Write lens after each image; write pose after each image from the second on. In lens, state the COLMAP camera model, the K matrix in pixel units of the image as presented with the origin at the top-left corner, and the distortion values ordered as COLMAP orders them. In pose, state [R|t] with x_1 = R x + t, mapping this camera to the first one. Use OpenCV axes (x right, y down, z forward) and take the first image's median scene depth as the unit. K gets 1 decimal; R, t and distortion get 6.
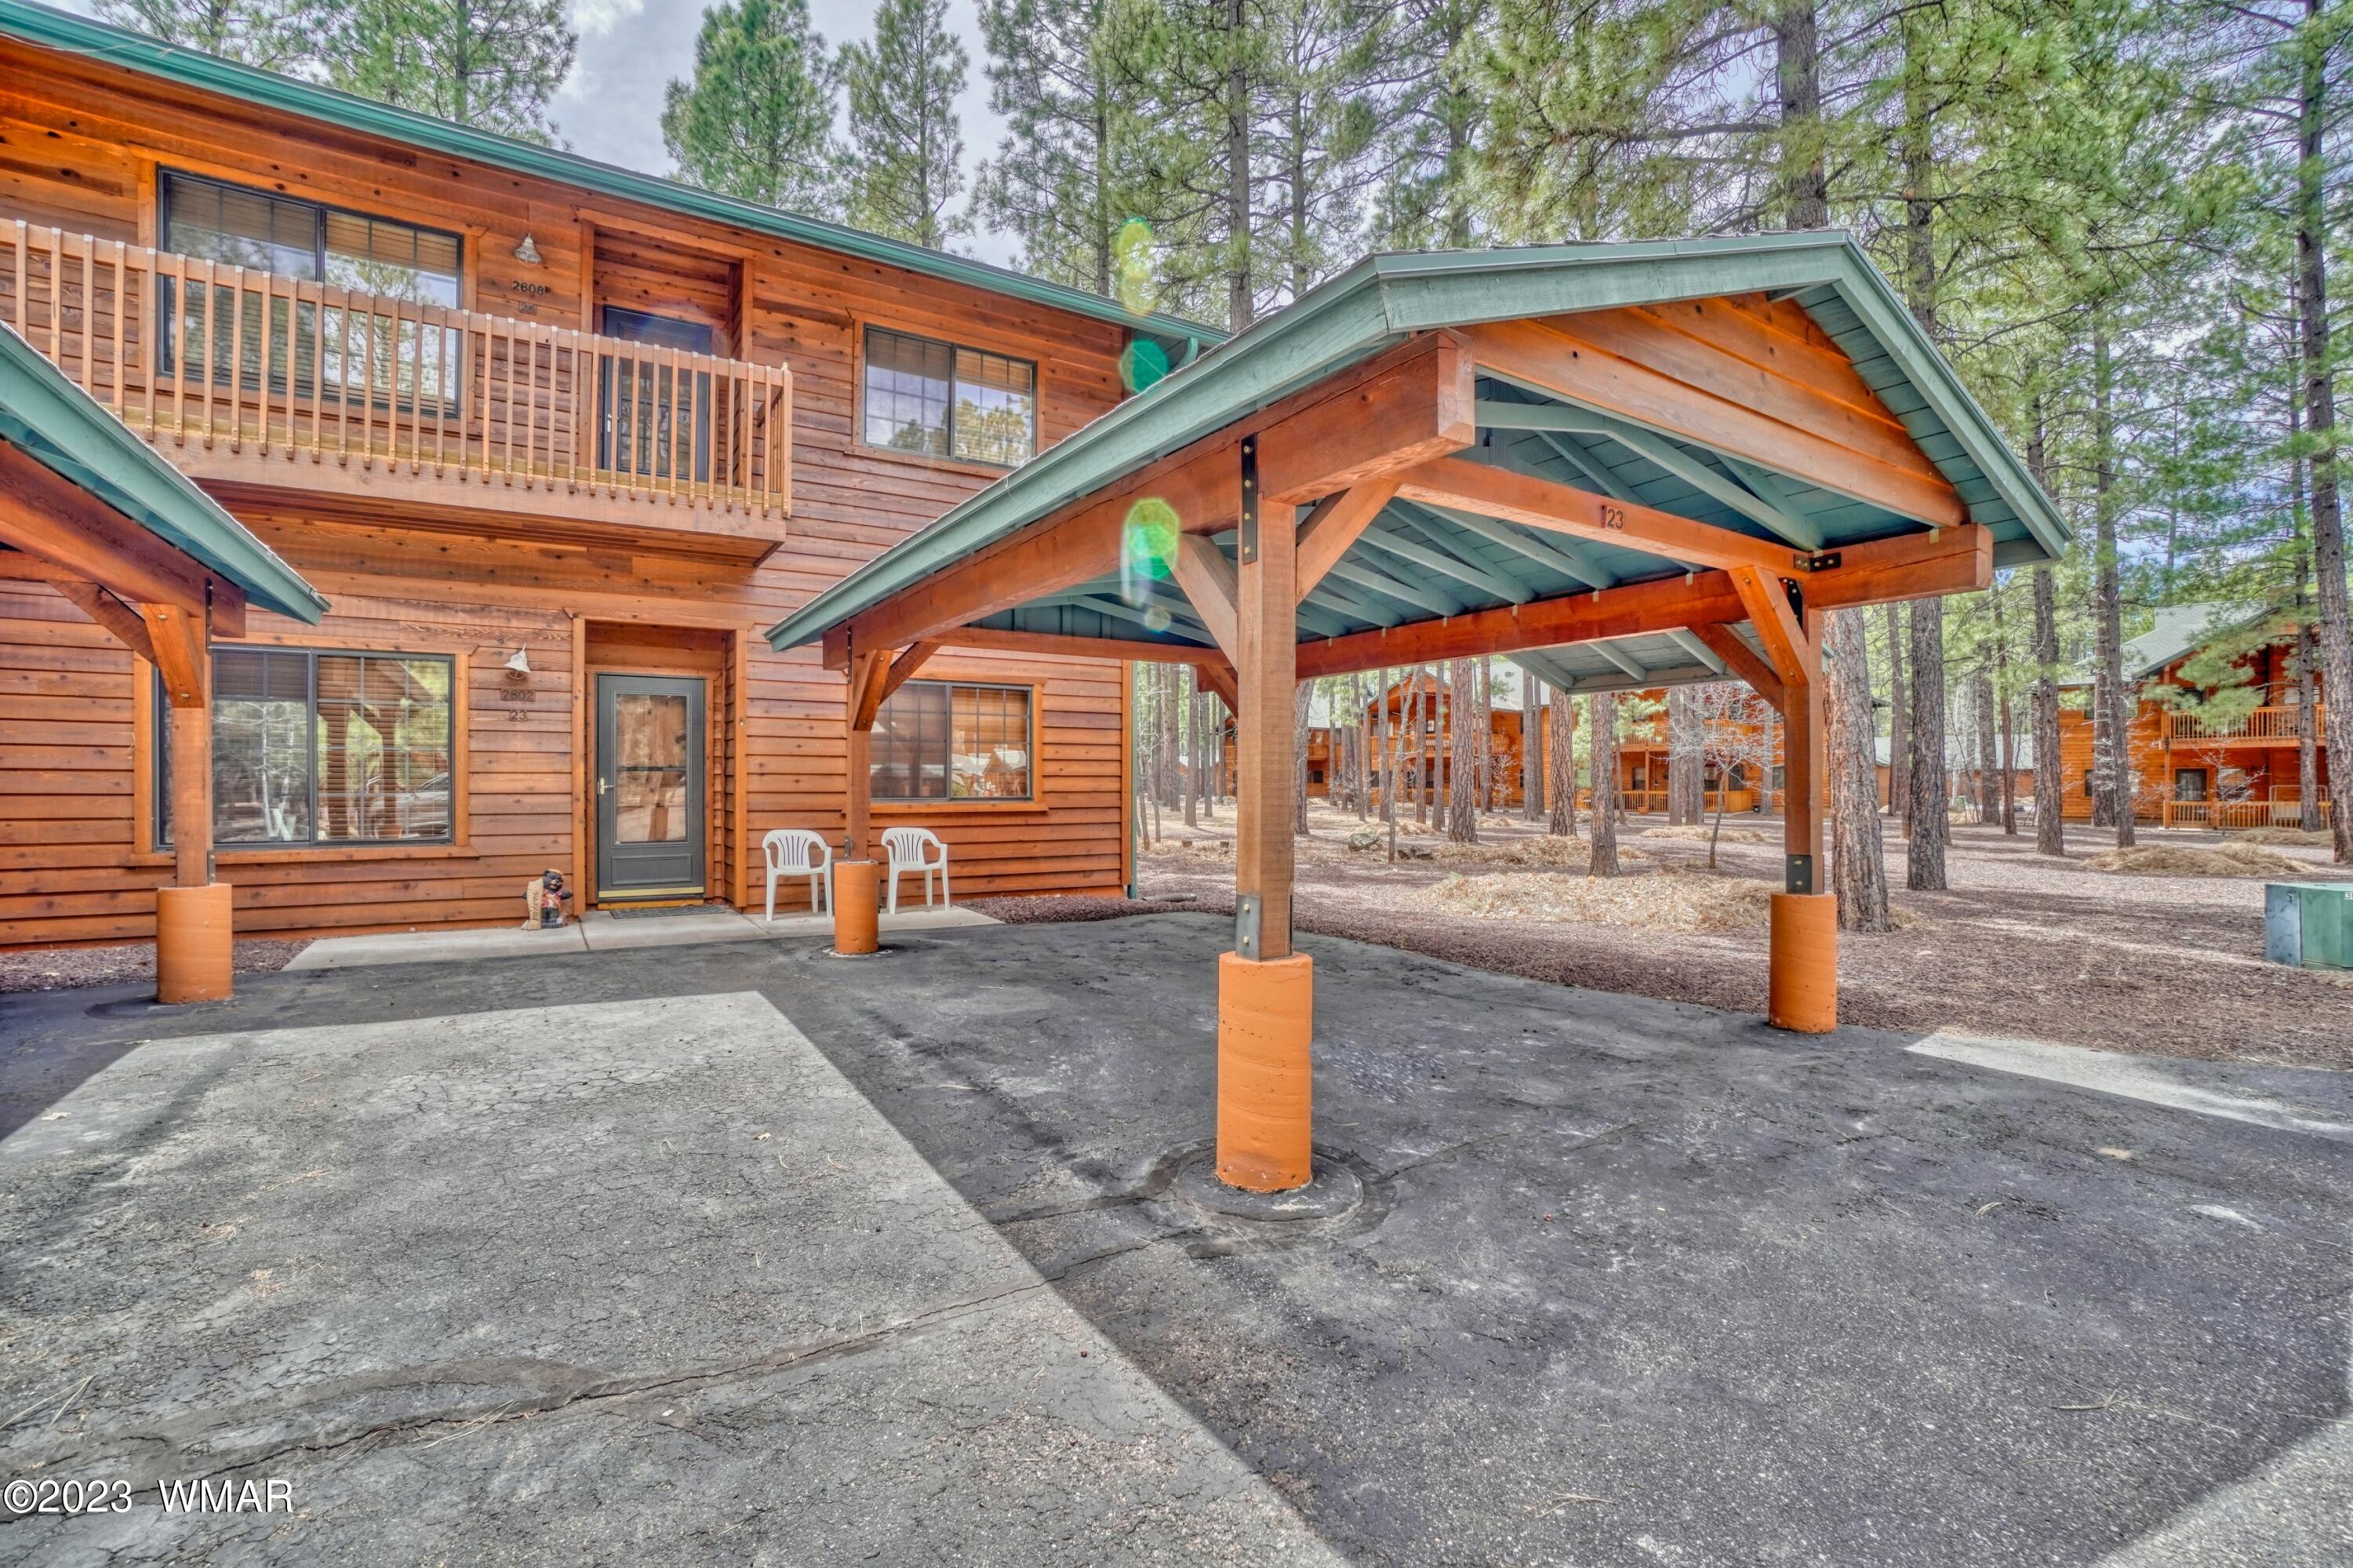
lens RADIAL K [[1035.4, 0, 1177.3], [0, 1035.4, 786.5], [0, 0, 1]] dist [-0.045739, 0.013245]
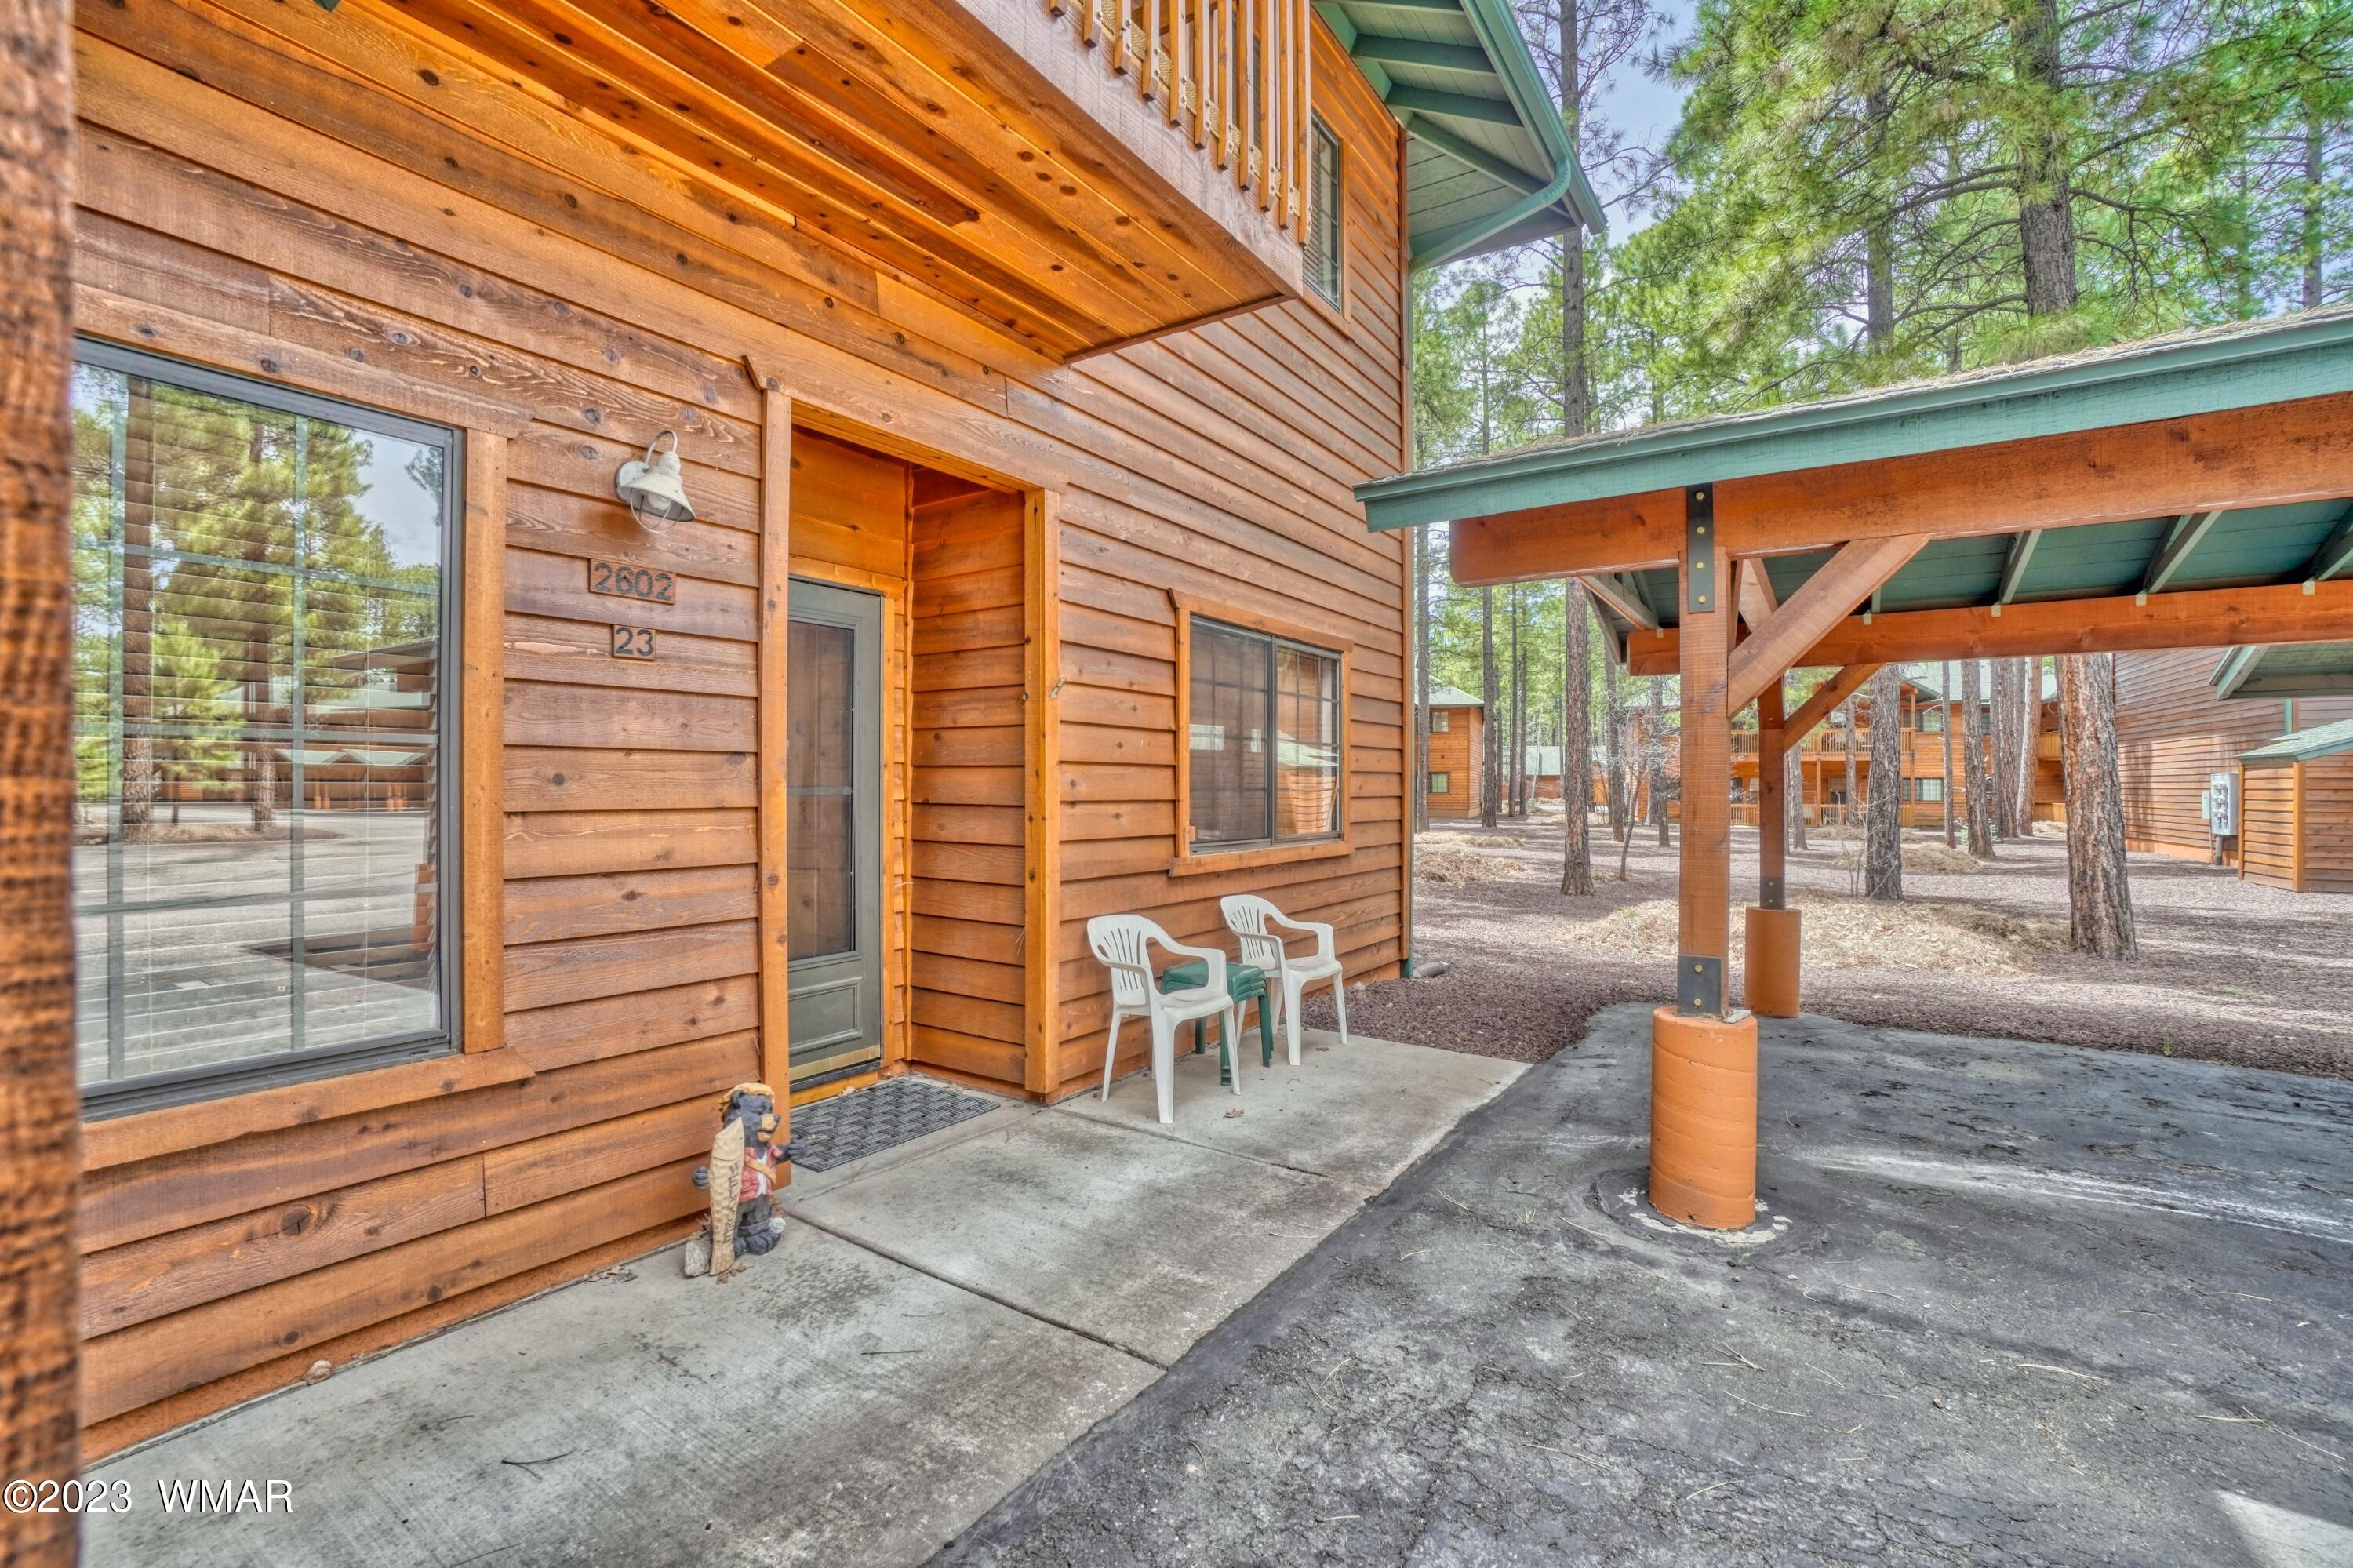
lens RADIAL K [[1035.4, 0, 1178.1], [0, 1035.4, 782.4], [0, 0, 1]] dist [-0.045739, 0.013245]
pose [[0.911210, 0.003004, 0.411931, -0.619009], [-0.001280, 0.999989, -0.004461, -0.021588], [-0.411940, 0.003537, 0.911204, 0.610689]]
